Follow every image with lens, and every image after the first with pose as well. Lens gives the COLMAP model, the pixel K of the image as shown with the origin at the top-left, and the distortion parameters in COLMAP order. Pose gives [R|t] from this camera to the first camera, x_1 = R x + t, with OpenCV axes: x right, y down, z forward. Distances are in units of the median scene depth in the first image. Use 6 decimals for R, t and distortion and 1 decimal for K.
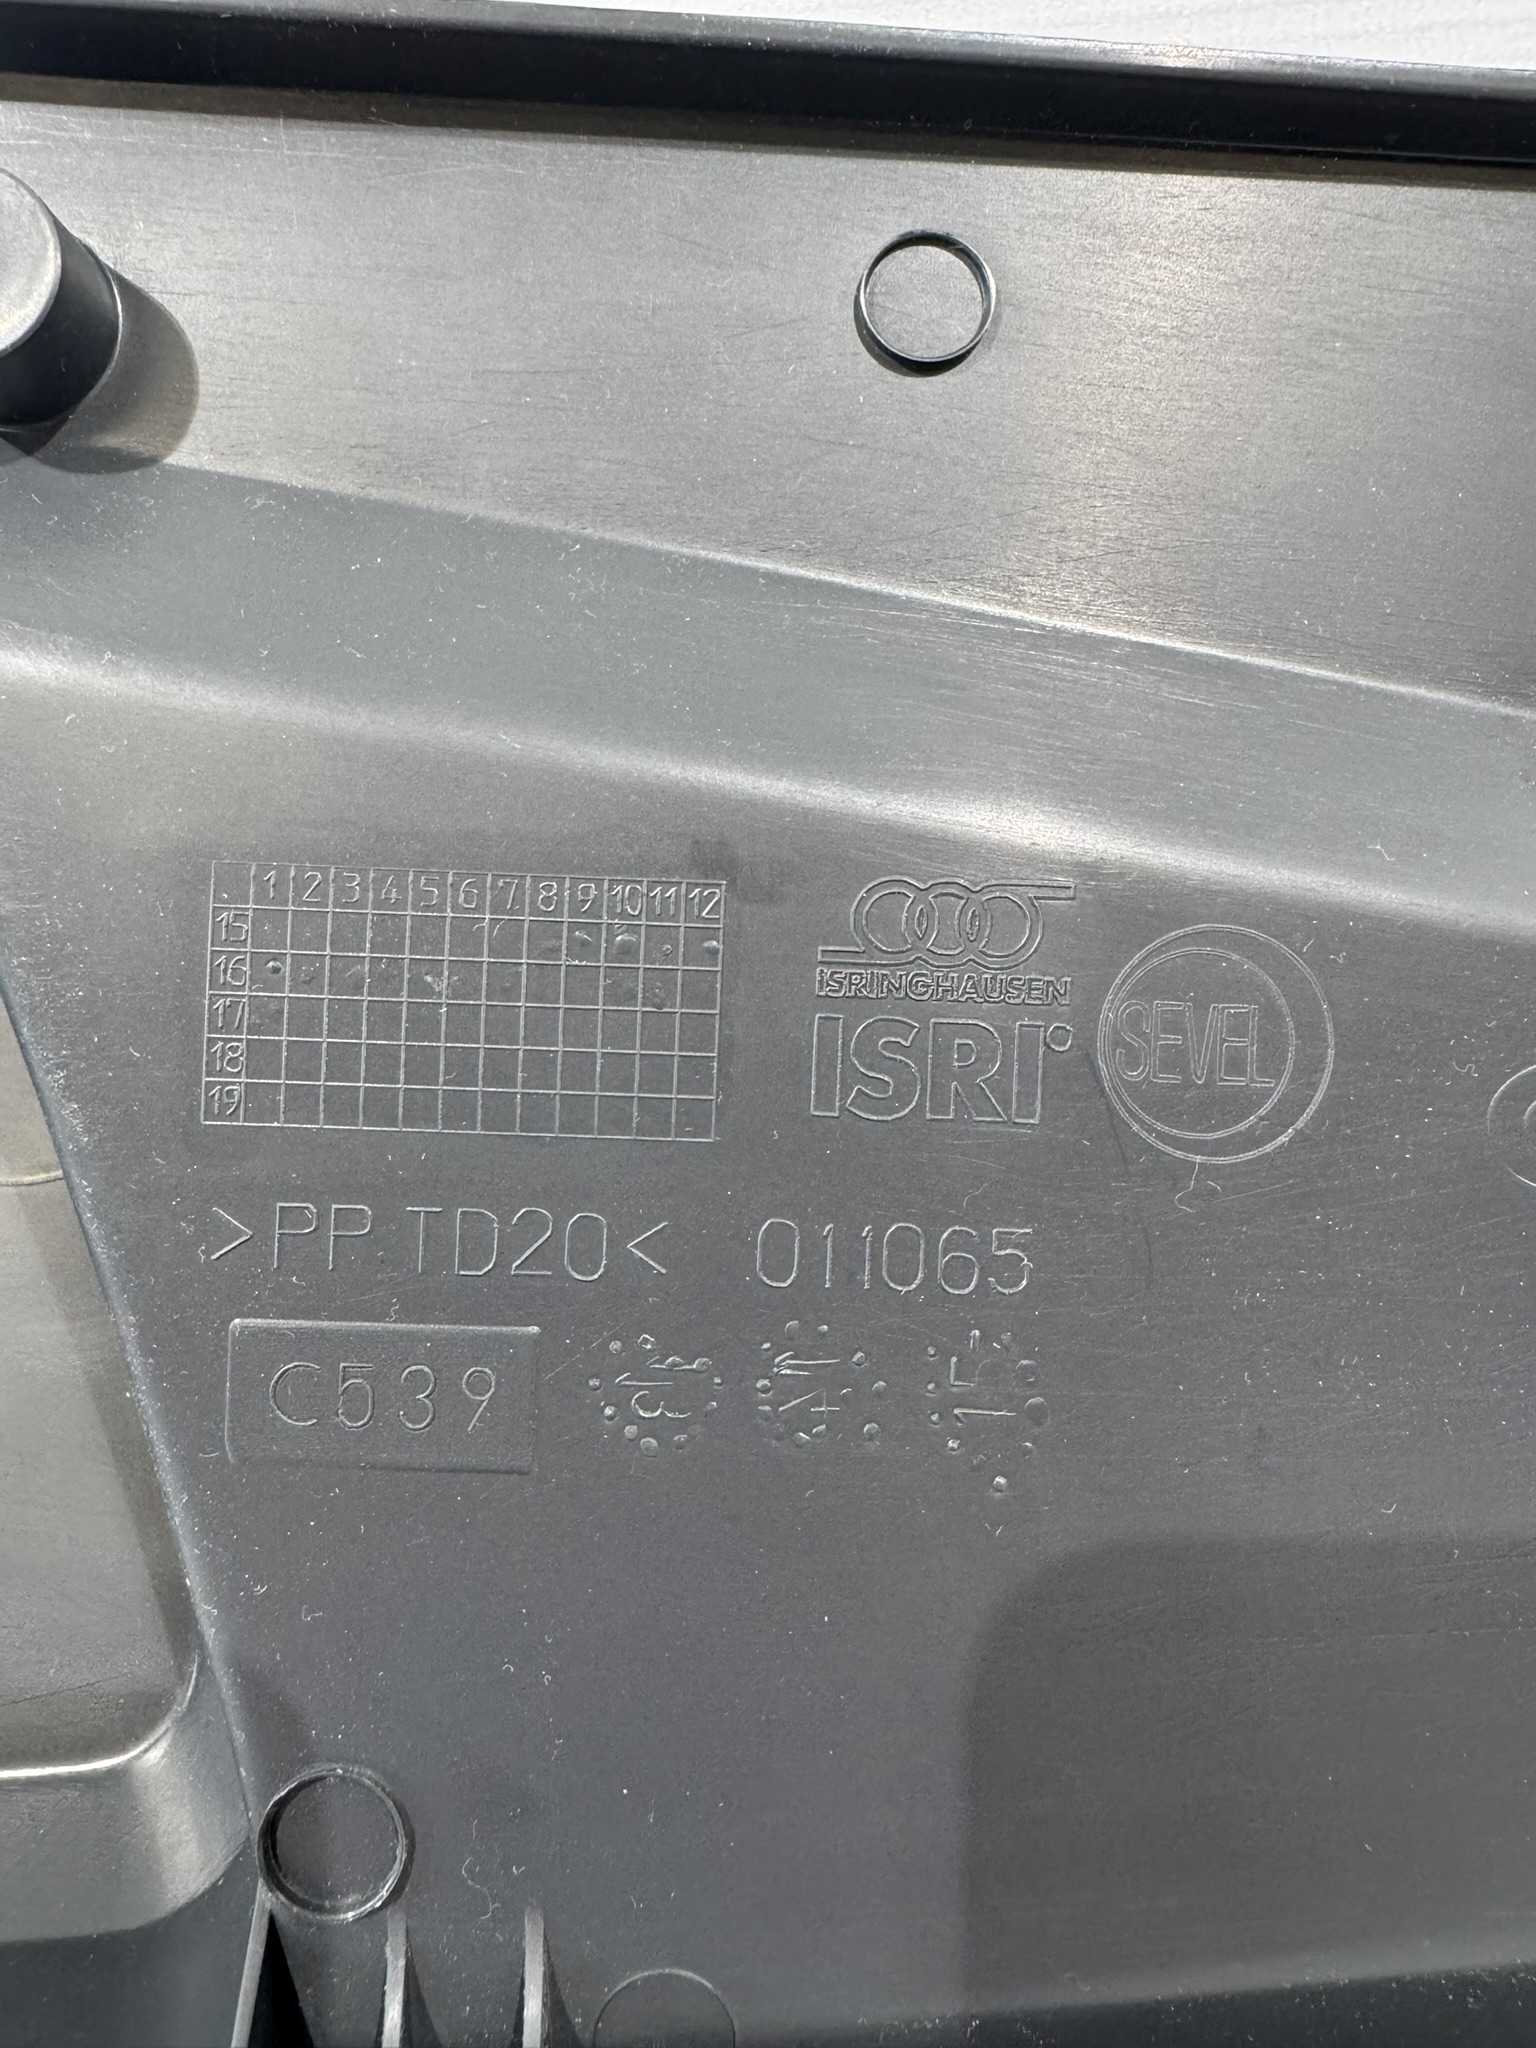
lens RADIAL K [[1684.6, 0, 768.0], [0, 1684.6, 1024.0], [0, 0, 1]] dist [-0.004874, -0.001847]
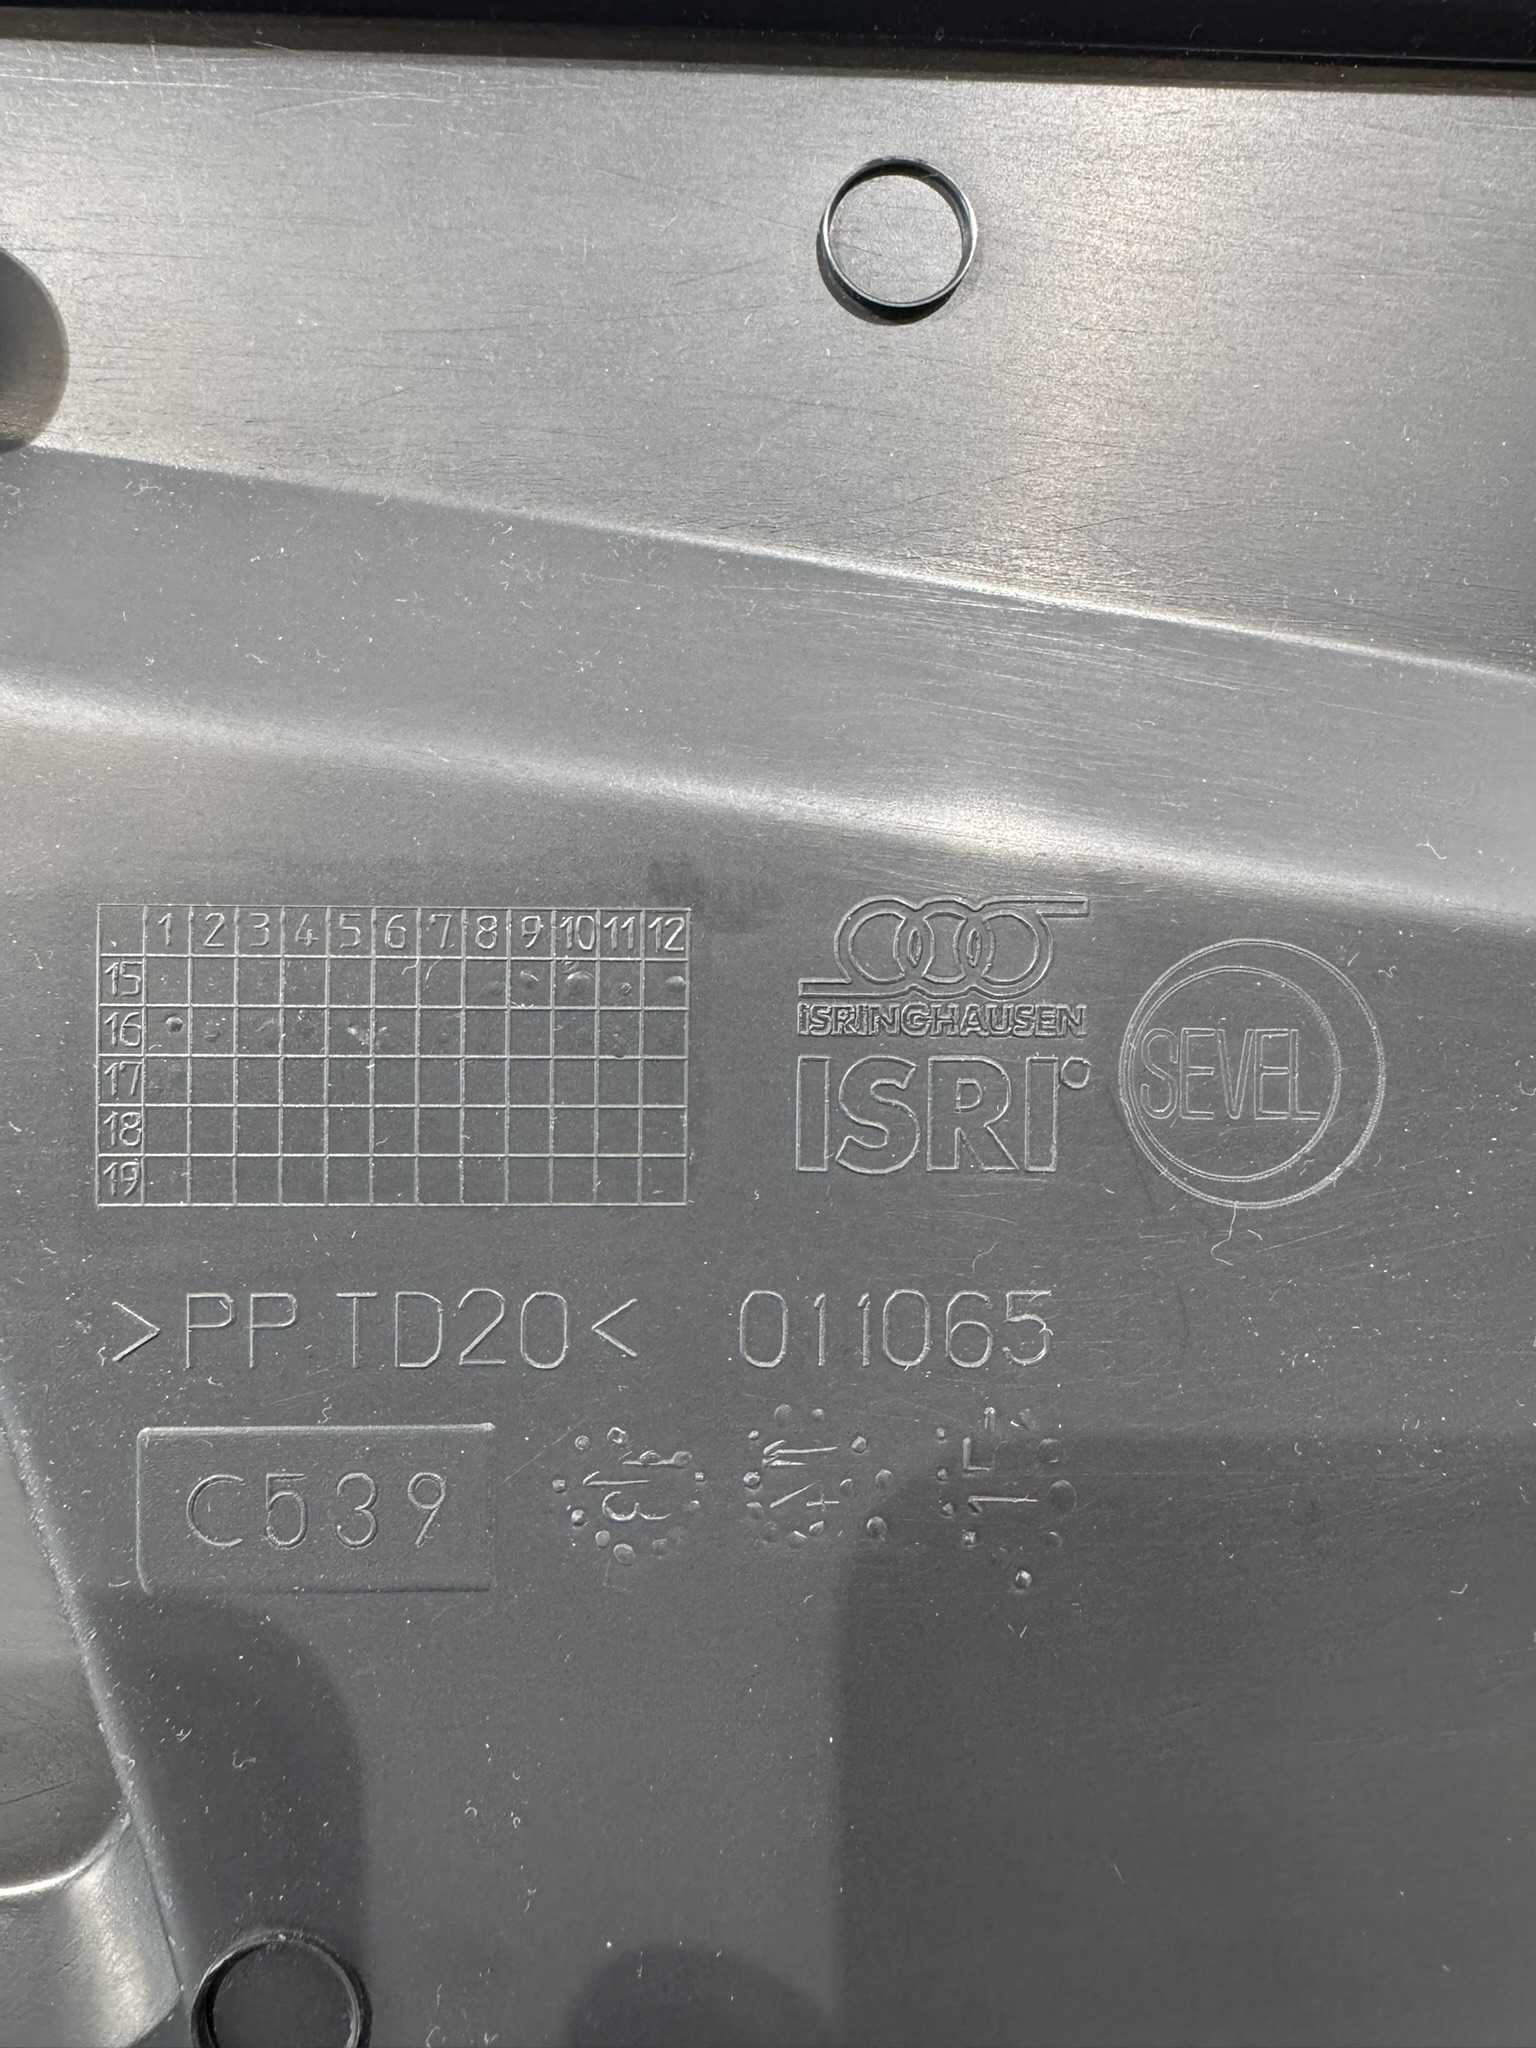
lens RADIAL K [[1684.6, 0, 768.0], [0, 1684.6, 1024.0], [0, 0, 1]] dist [-0.004874, -0.001847]
pose [[0.999445, -0.031028, 0.012104, 0.002537], [0.030886, 0.999454, 0.011701, -0.032829], [-0.012461, -0.011320, 0.999858, 0.122300]]
